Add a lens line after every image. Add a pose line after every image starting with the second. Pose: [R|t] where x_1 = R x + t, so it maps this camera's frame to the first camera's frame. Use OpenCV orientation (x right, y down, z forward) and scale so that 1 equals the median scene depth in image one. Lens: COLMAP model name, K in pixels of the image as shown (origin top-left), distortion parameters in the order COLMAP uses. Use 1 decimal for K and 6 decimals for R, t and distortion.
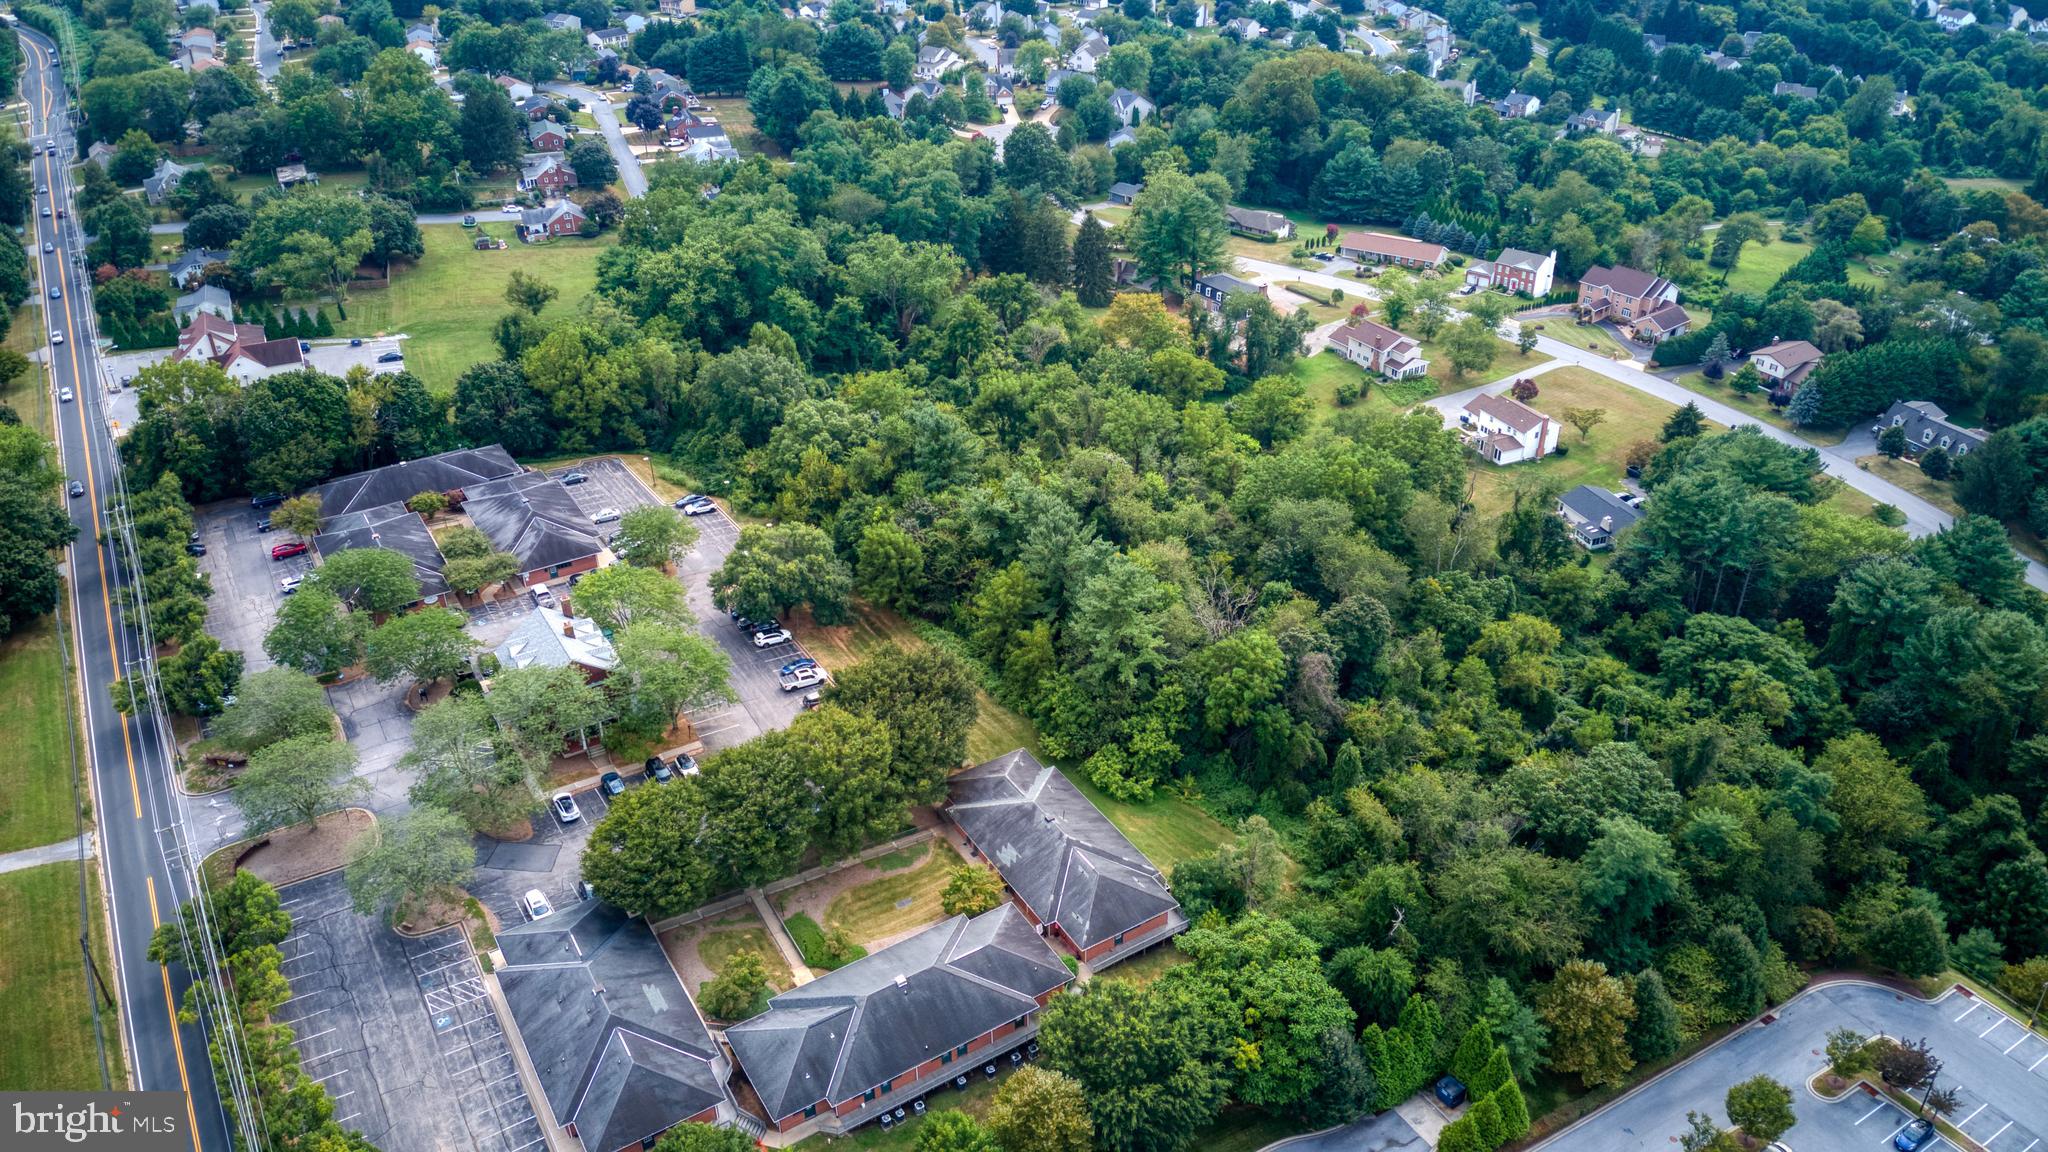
lens RADIAL K [[1478.9, 0, 1029.4], [0, 1478.9, 581.0], [0, 0, 1]] dist [0.116578, -0.217635]
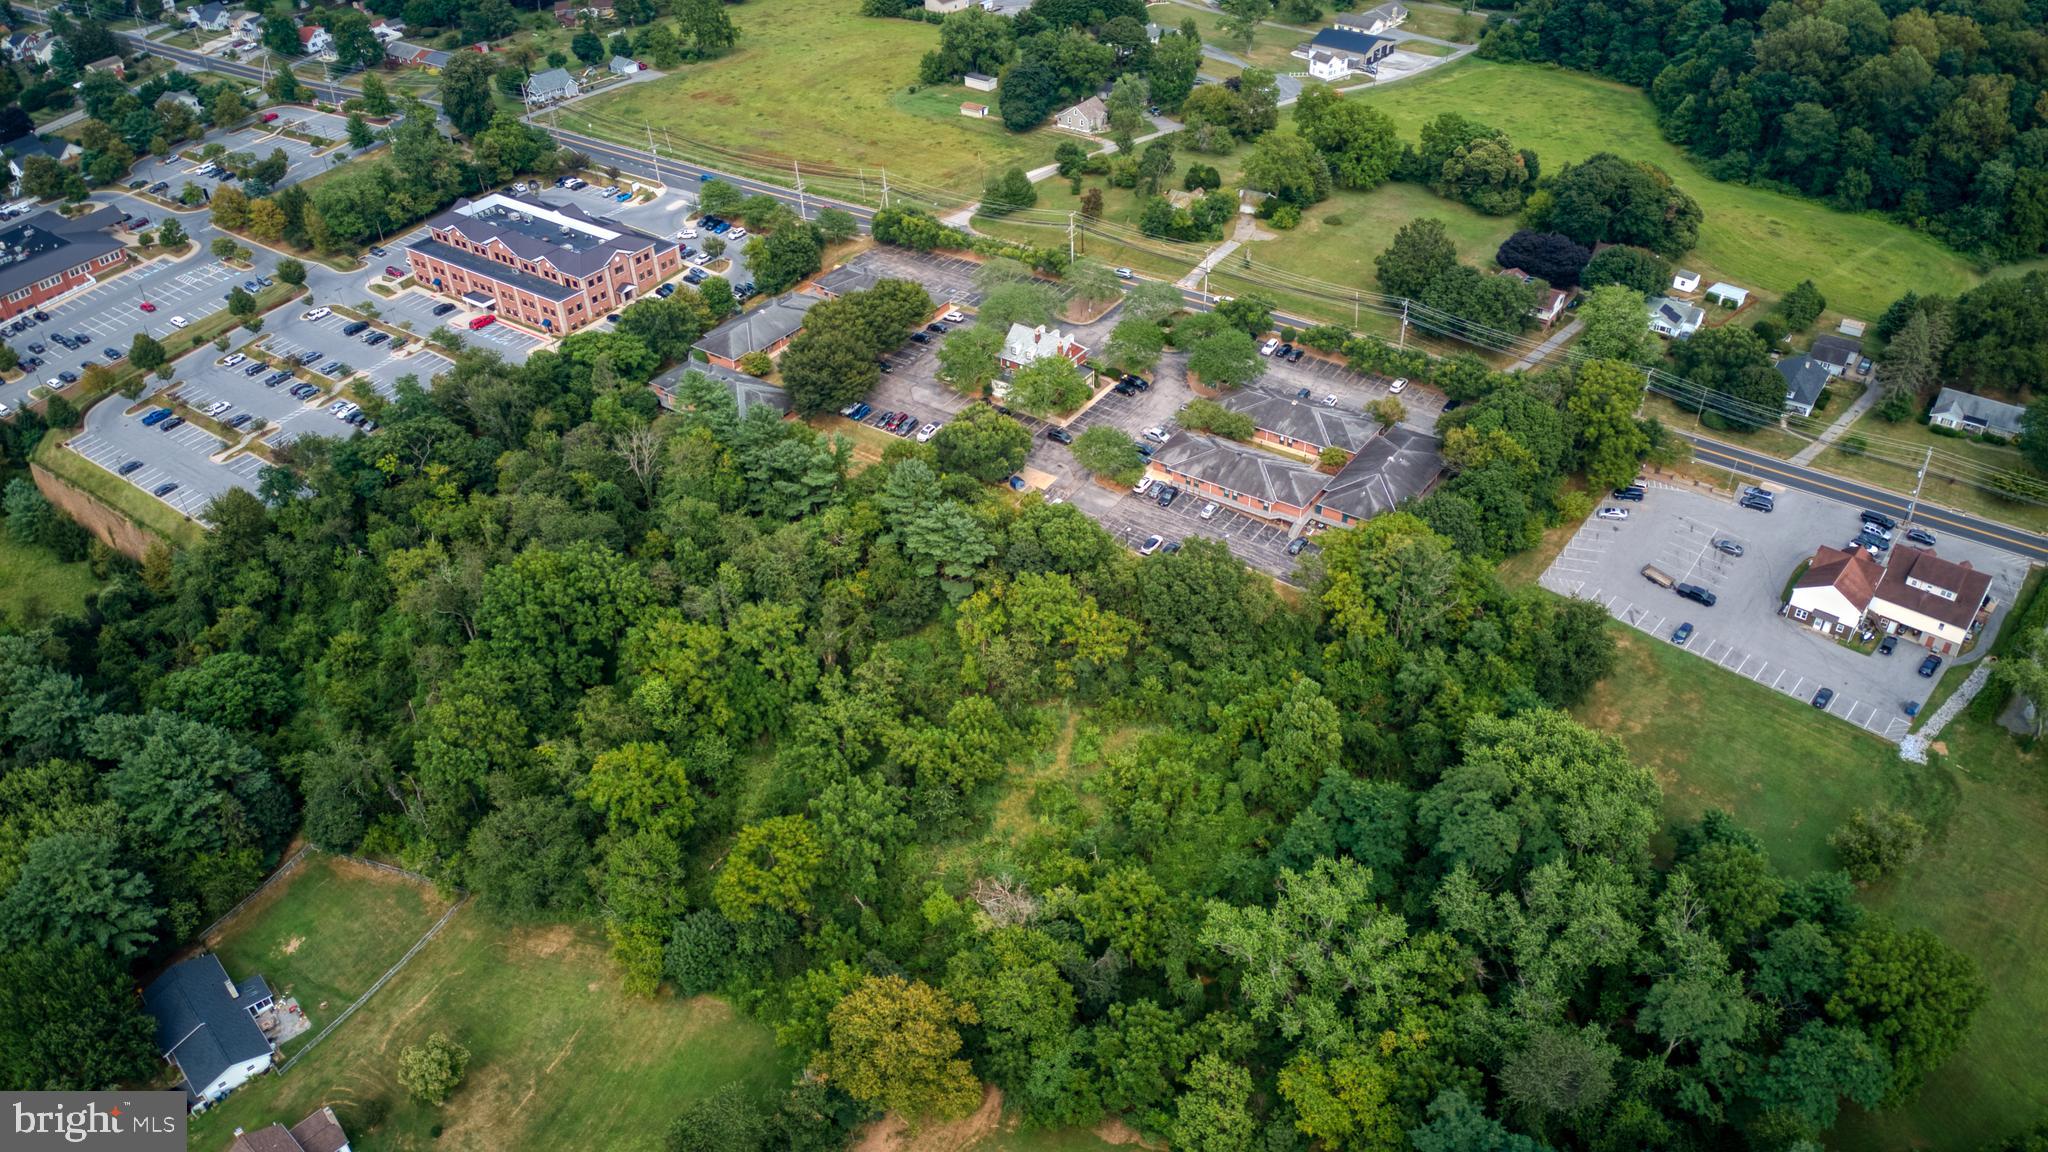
lens RADIAL K [[1478.9, 0, 1029.4], [0, 1478.9, 581.0], [0, 0, 1]] dist [0.116578, -0.217635]
pose [[-0.916911, 0.264563, -0.298800, 0.150255], [-0.175241, 0.405762, 0.897022, -0.772109], [0.358560, 0.874851, -0.325685, 1.038664]]
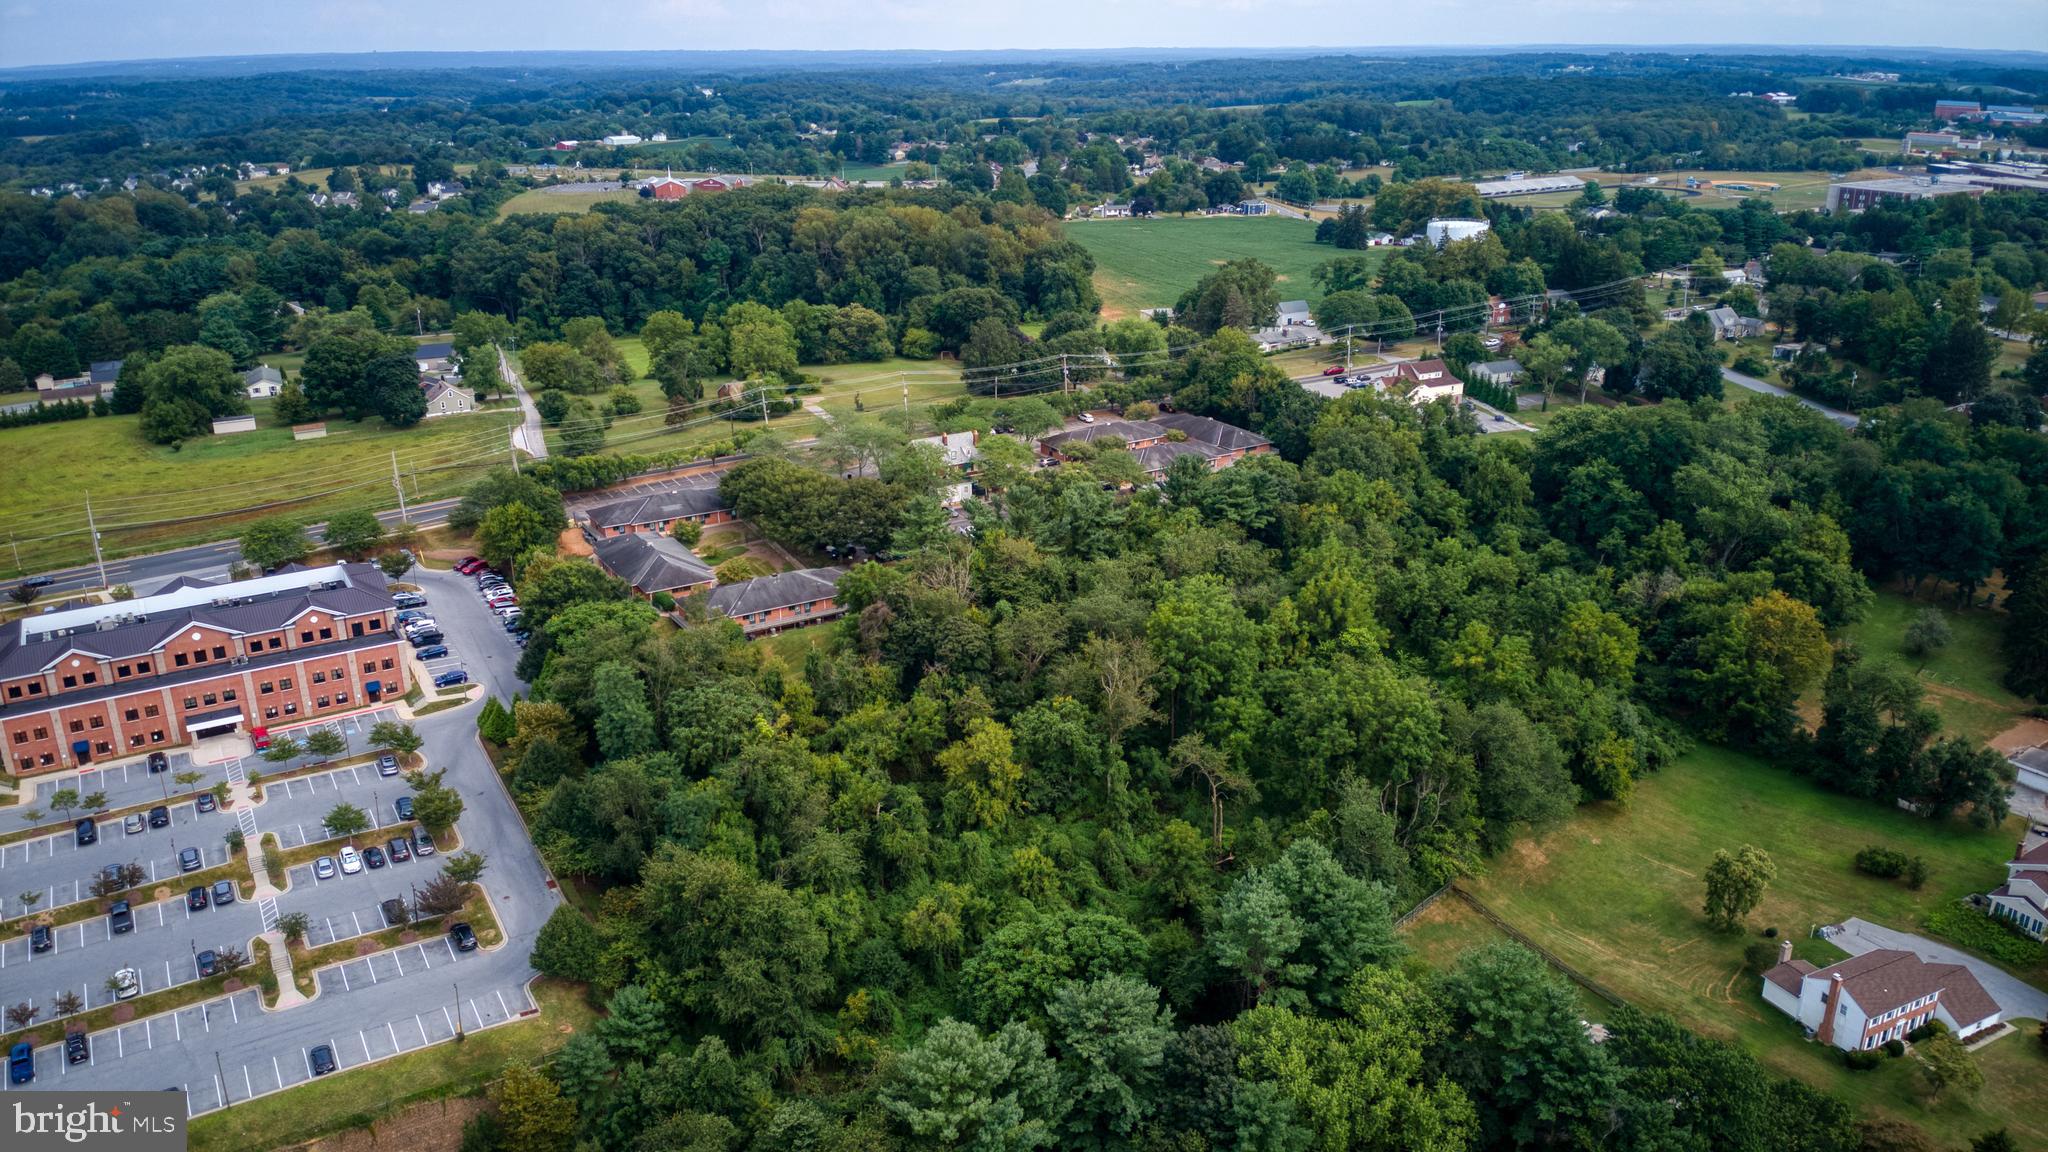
lens RADIAL K [[1478.9, 0, 1029.4], [0, 1478.9, 581.0], [0, 0, 1]] dist [0.116578, -0.217635]
pose [[-0.000474, 0.352423, -0.935841, 0.773566], [-0.507585, 0.806237, 0.303873, -0.232223], [0.861601, 0.475163, 0.178503, 0.508952]]
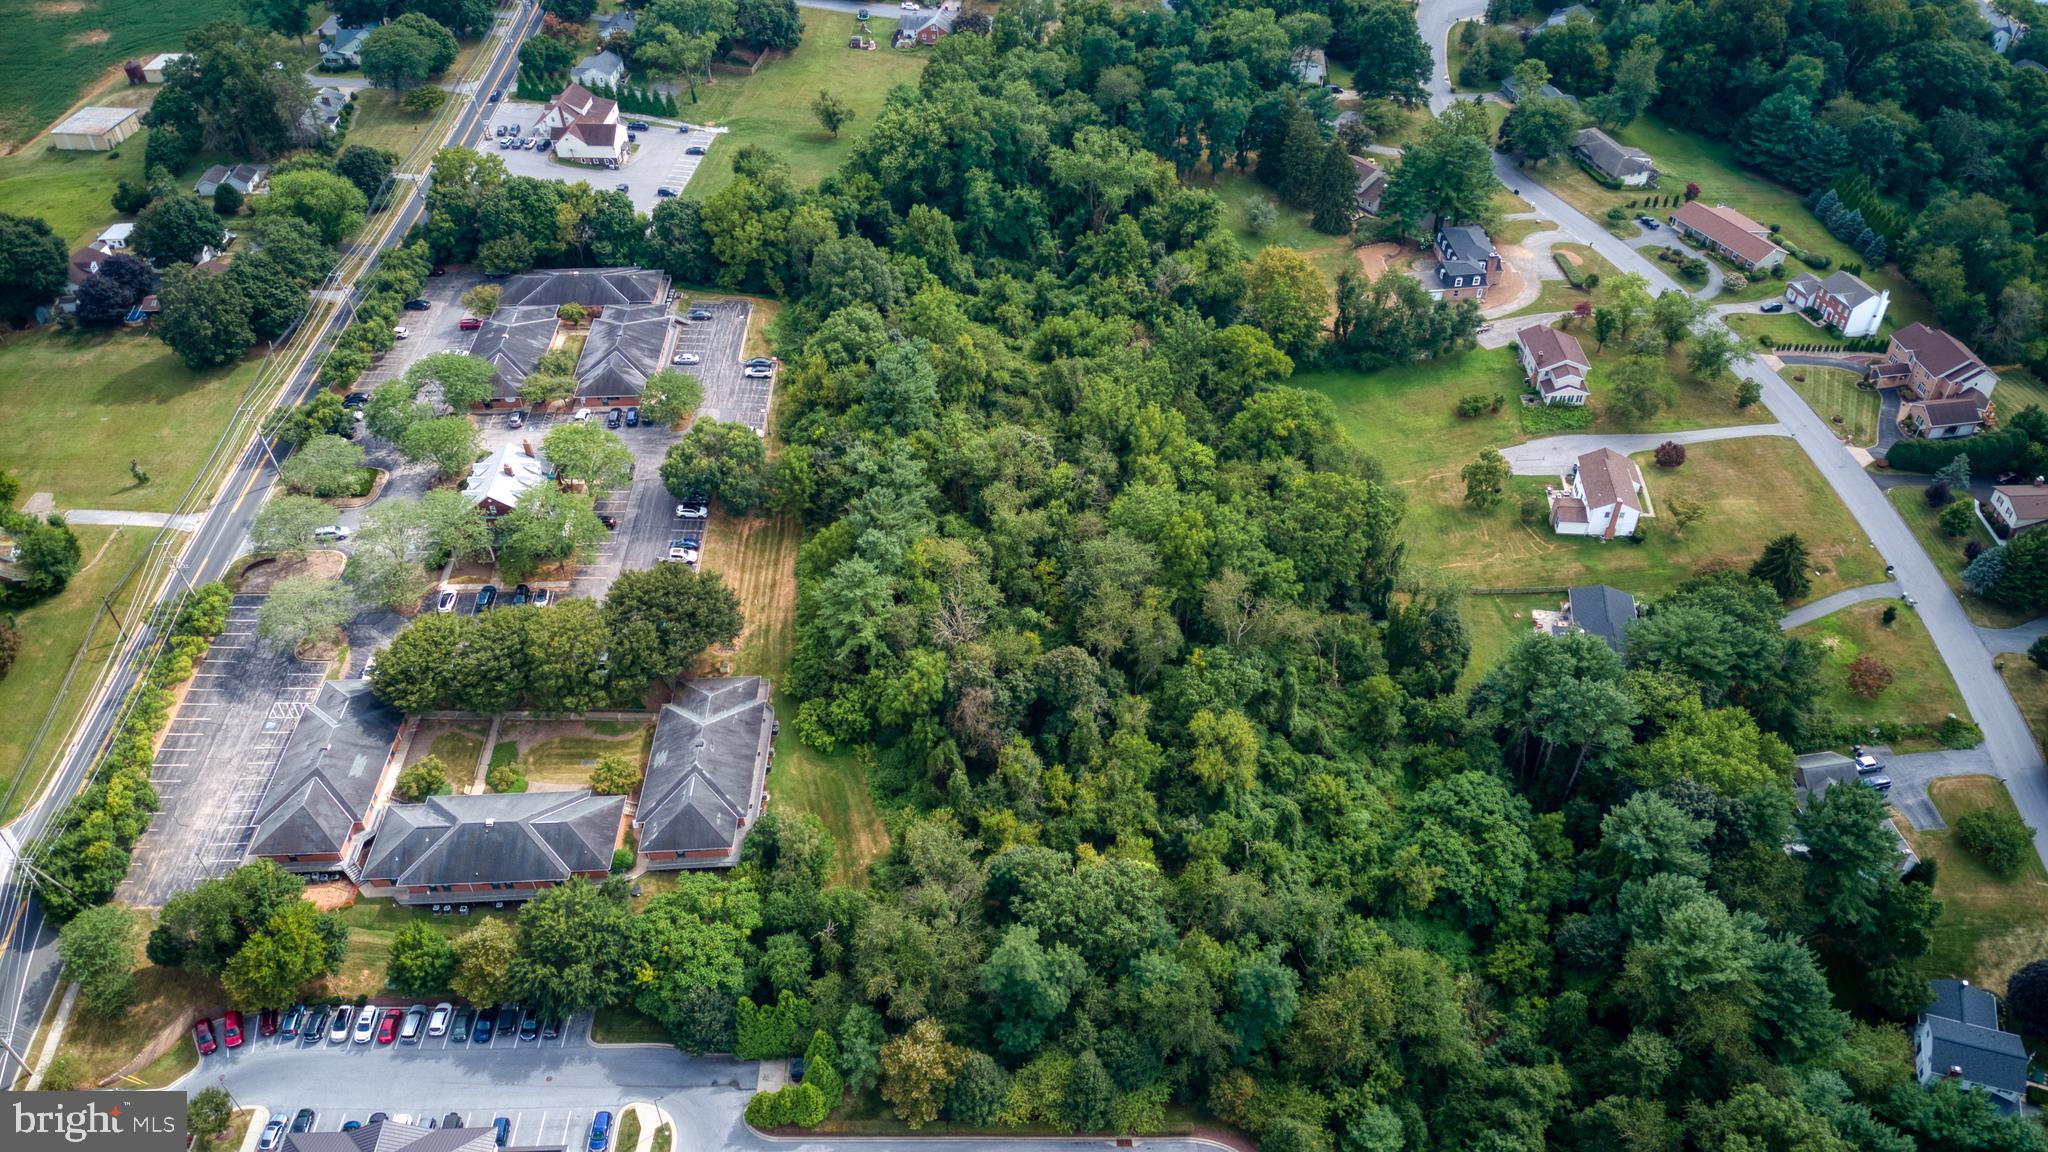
lens RADIAL K [[1478.9, 0, 1029.4], [0, 1478.9, 581.0], [0, 0, 1]] dist [0.116578, -0.217635]
pose [[0.866880, 0.327605, -0.375758, 0.363019], [-0.248250, 0.937333, 0.244498, -0.183356], [0.432309, -0.118668, 0.893883, 0.006398]]
